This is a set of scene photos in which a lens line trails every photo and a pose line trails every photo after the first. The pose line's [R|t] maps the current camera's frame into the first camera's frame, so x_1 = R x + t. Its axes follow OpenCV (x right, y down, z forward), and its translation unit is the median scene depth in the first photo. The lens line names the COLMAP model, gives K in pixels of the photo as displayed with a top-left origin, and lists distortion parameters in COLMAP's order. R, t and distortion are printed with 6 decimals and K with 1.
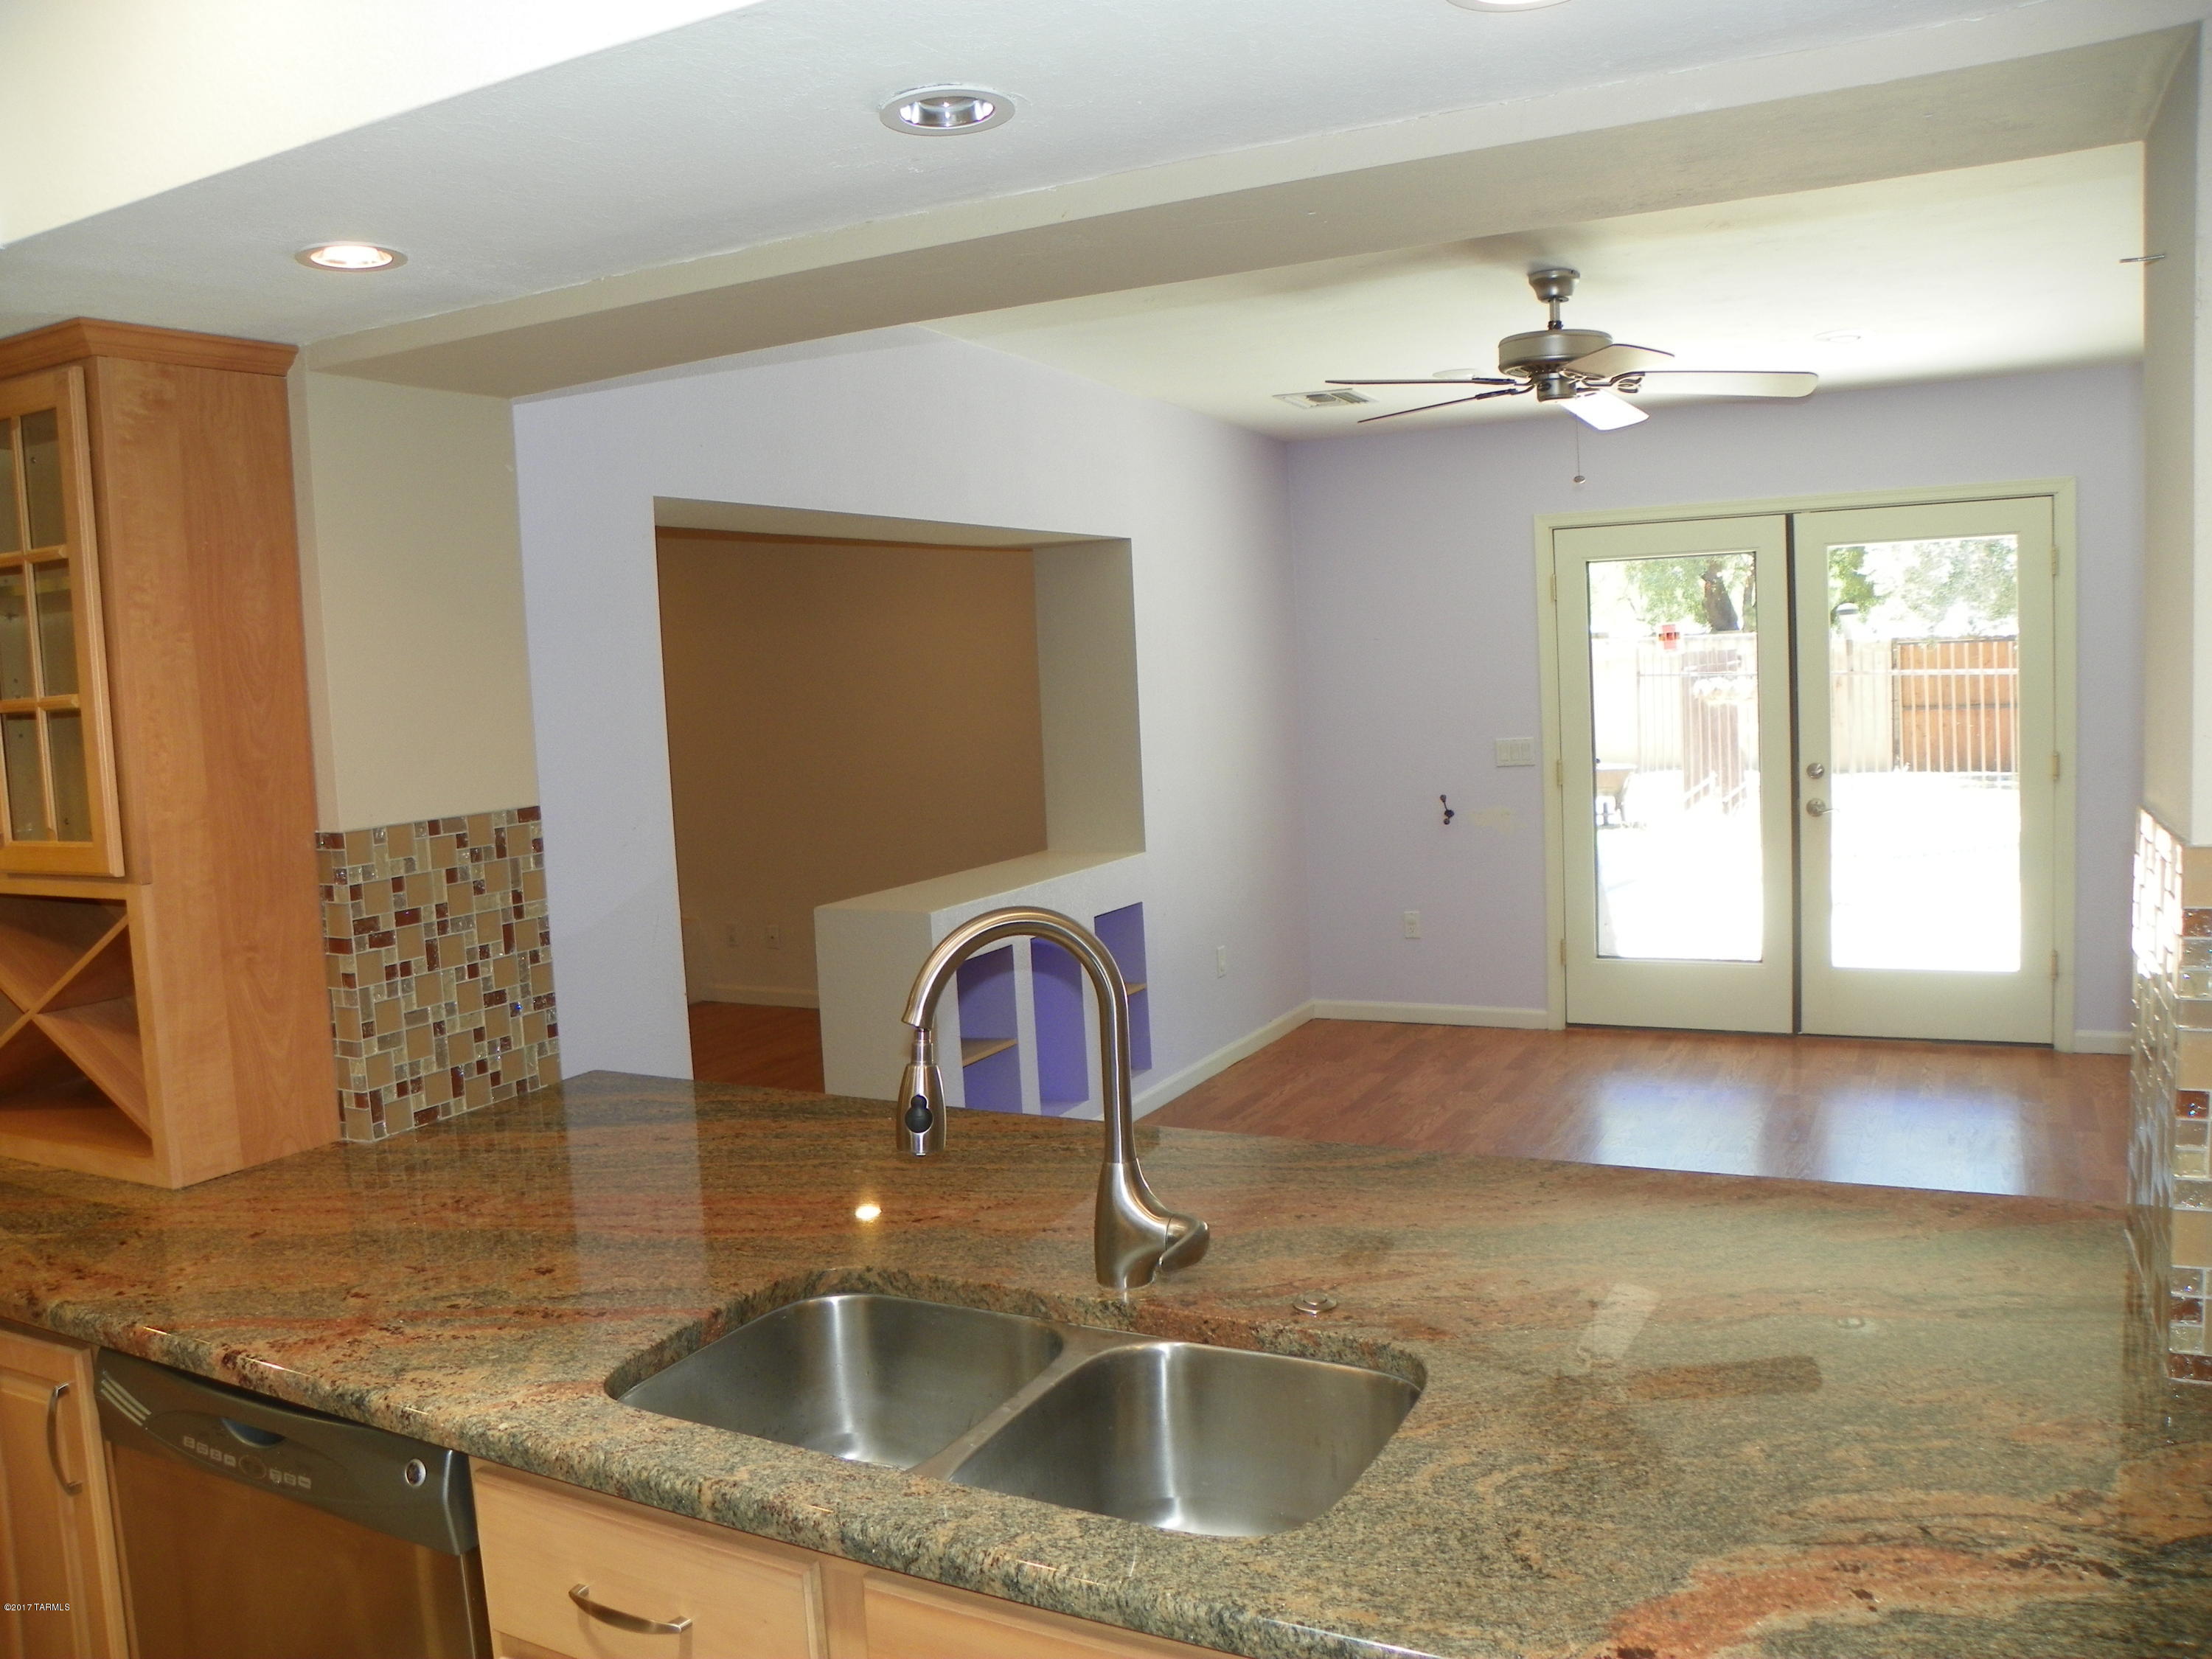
lens RADIAL K [[1699.5, 0, 1123.9], [0, 1699.5, 763.6], [0, 0, 1]] dist [-0.153228, 0.083320]
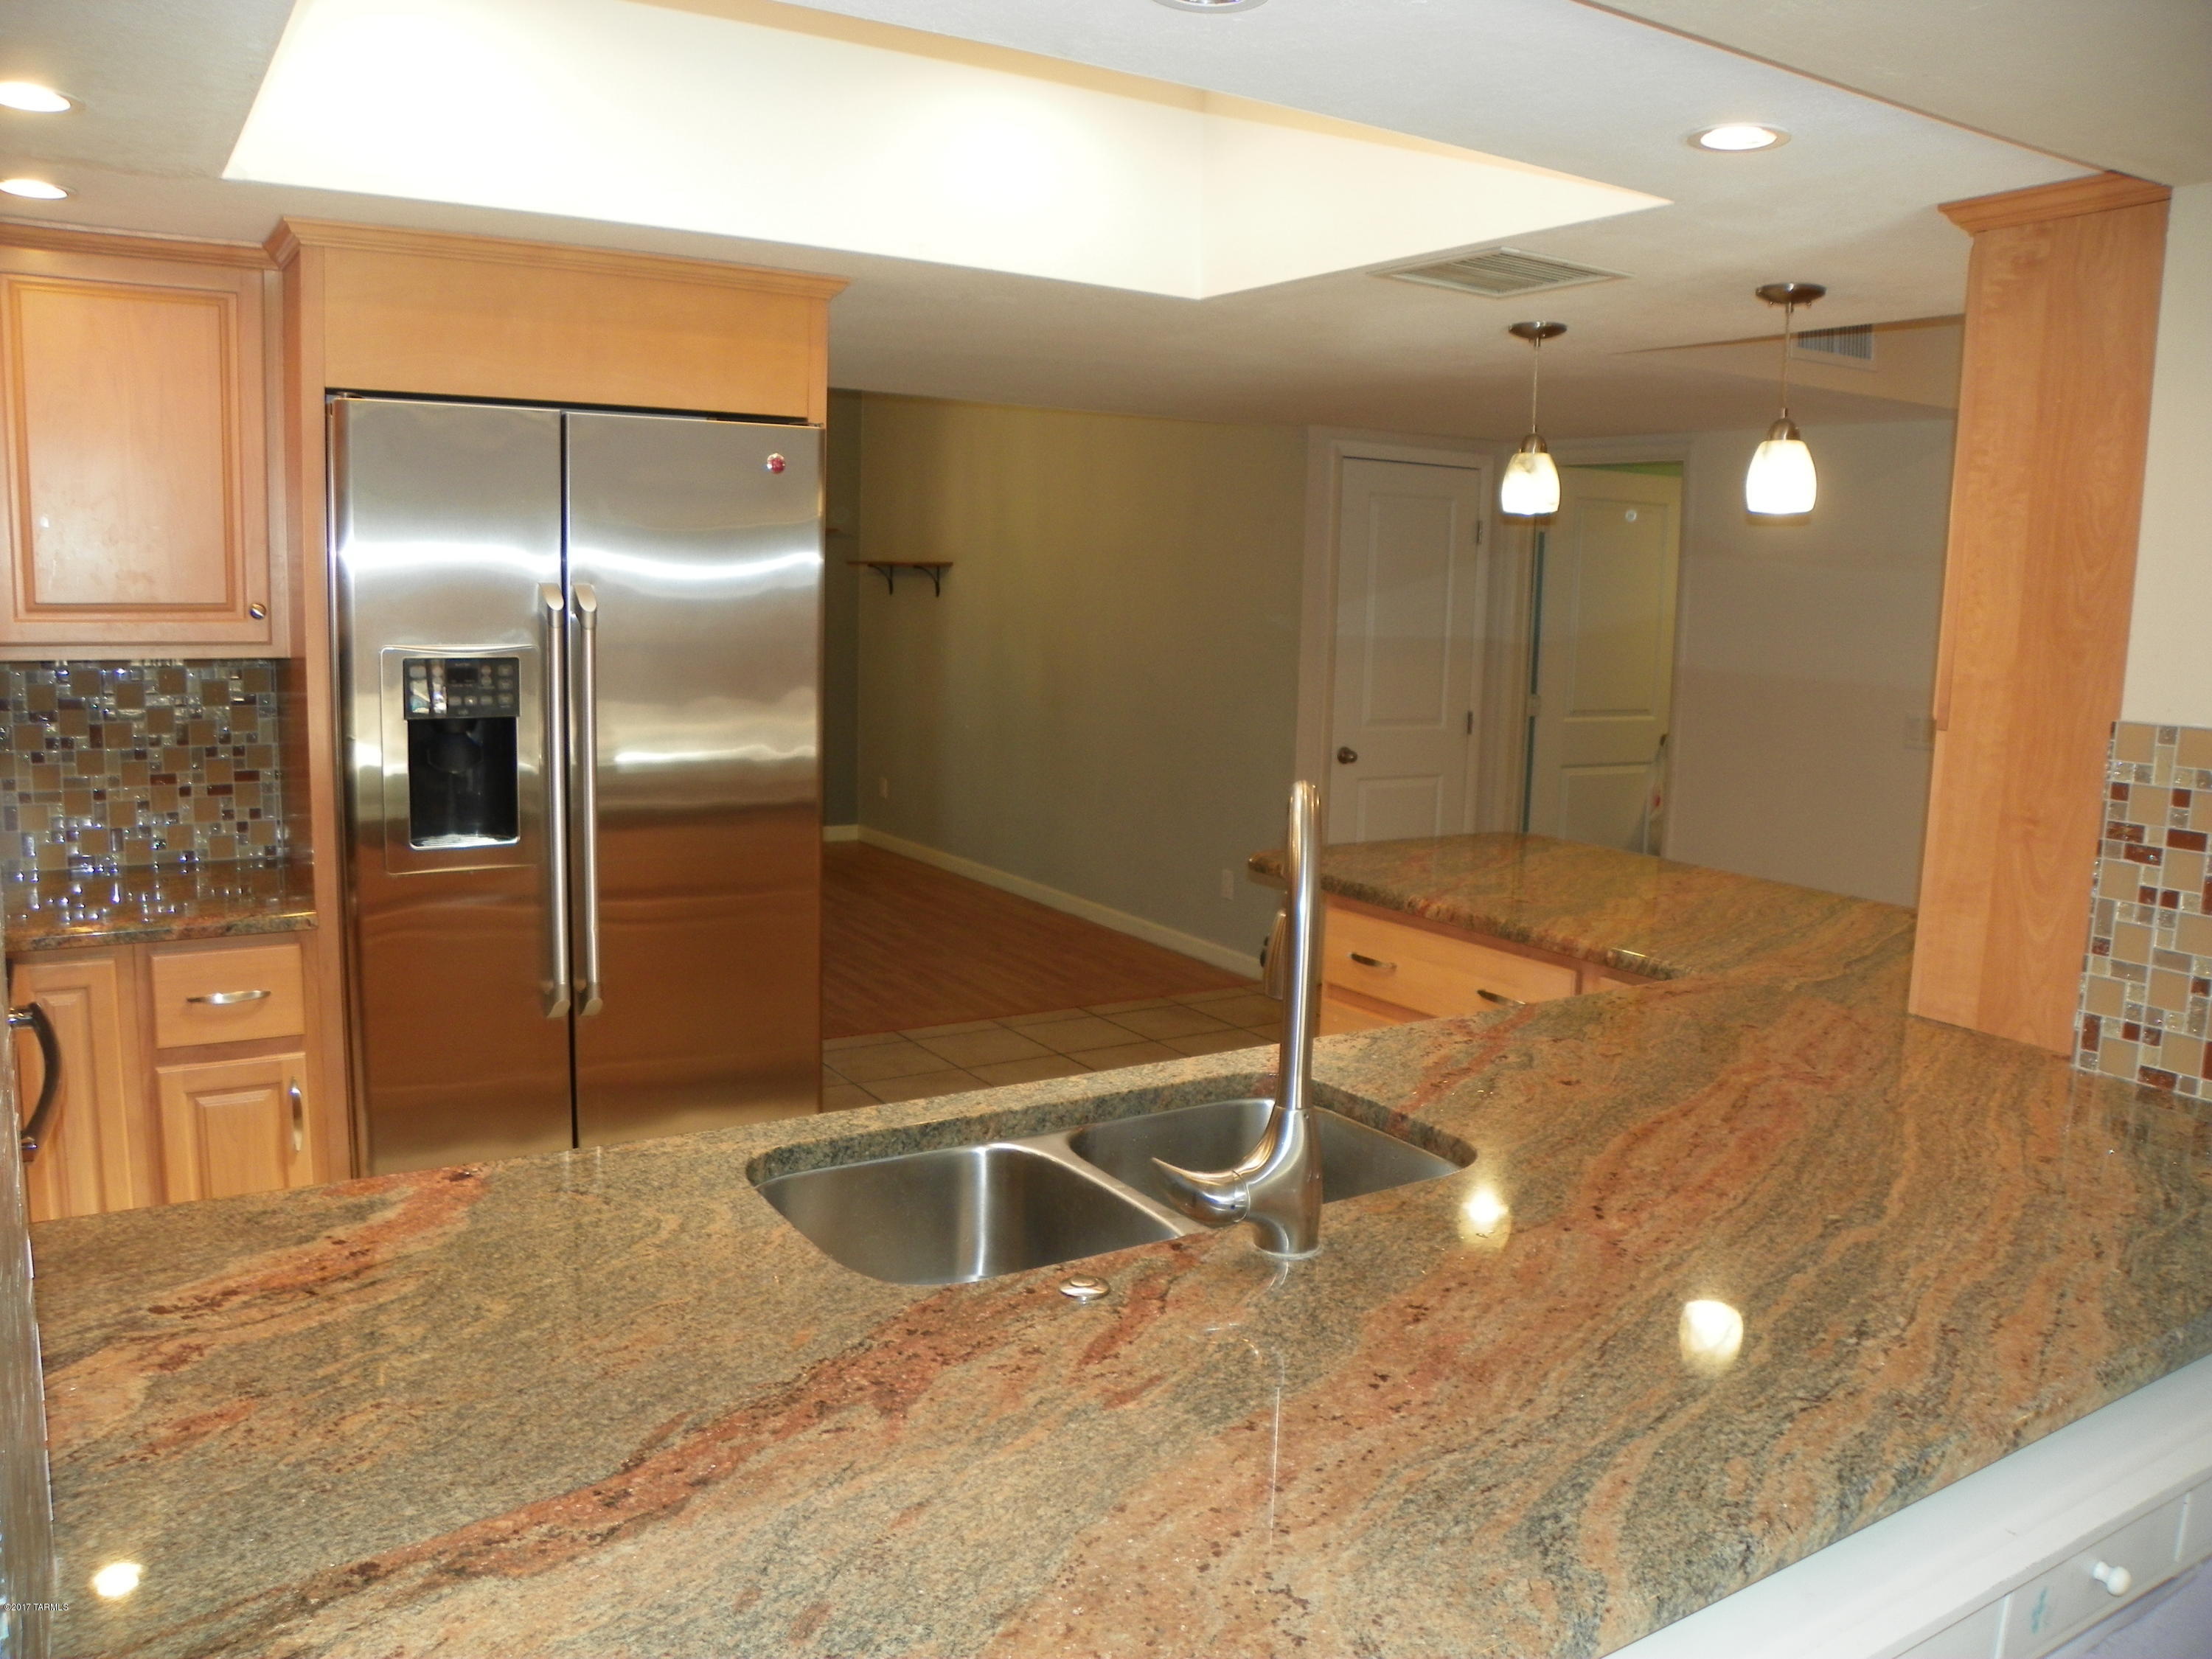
lens RADIAL K [[1699.5, 0, 1107.0], [0, 1699.5, 825.5], [0, 0, 1]] dist [-0.153228, 0.083320]
pose [[-0.513638, 0.158351, -0.843268, 0.613202], [-0.056024, 0.974535, 0.217125, -0.069760], [0.856176, 0.158767, -0.491687, 1.083447]]
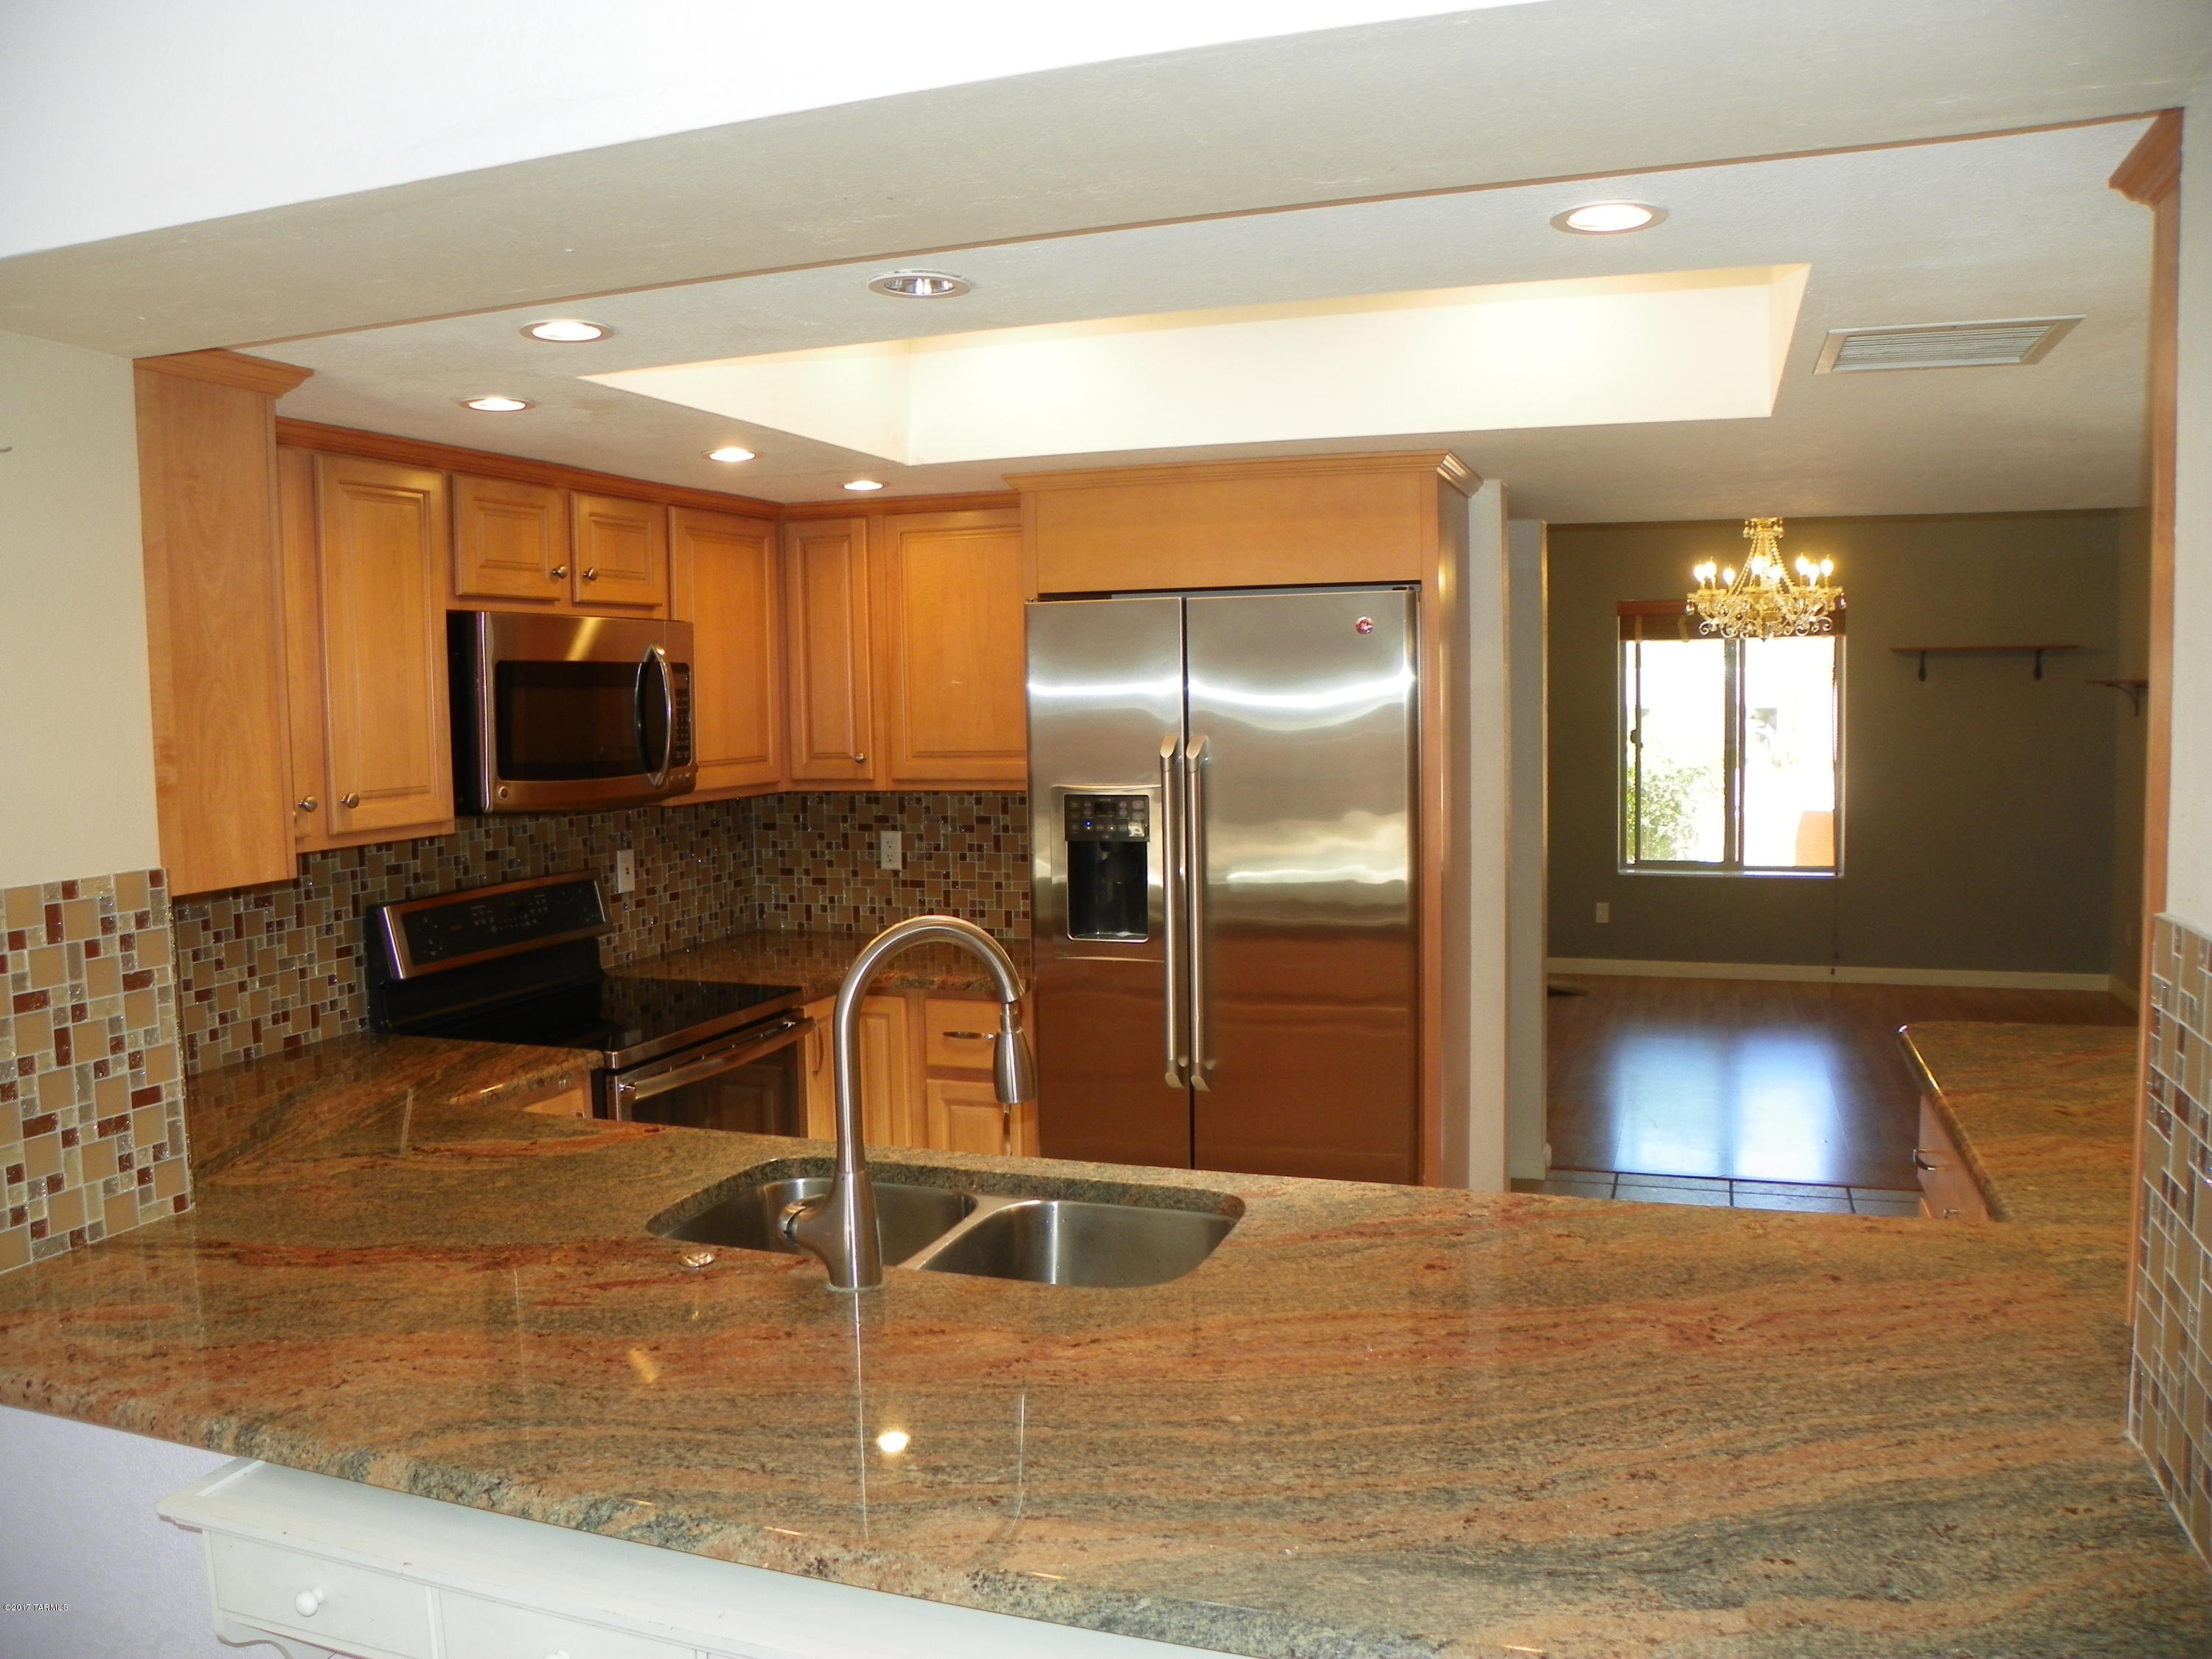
lens RADIAL K [[1699.5, 0, 1123.4], [0, 1699.5, 810.3], [0, 0, 1]] dist [-0.153228, 0.083320]
pose [[-0.988948, 0.075238, -0.127756, -0.045010], [0.057494, 0.988859, 0.137306, -0.105772], [0.136663, 0.128443, -0.982255, 1.681785]]
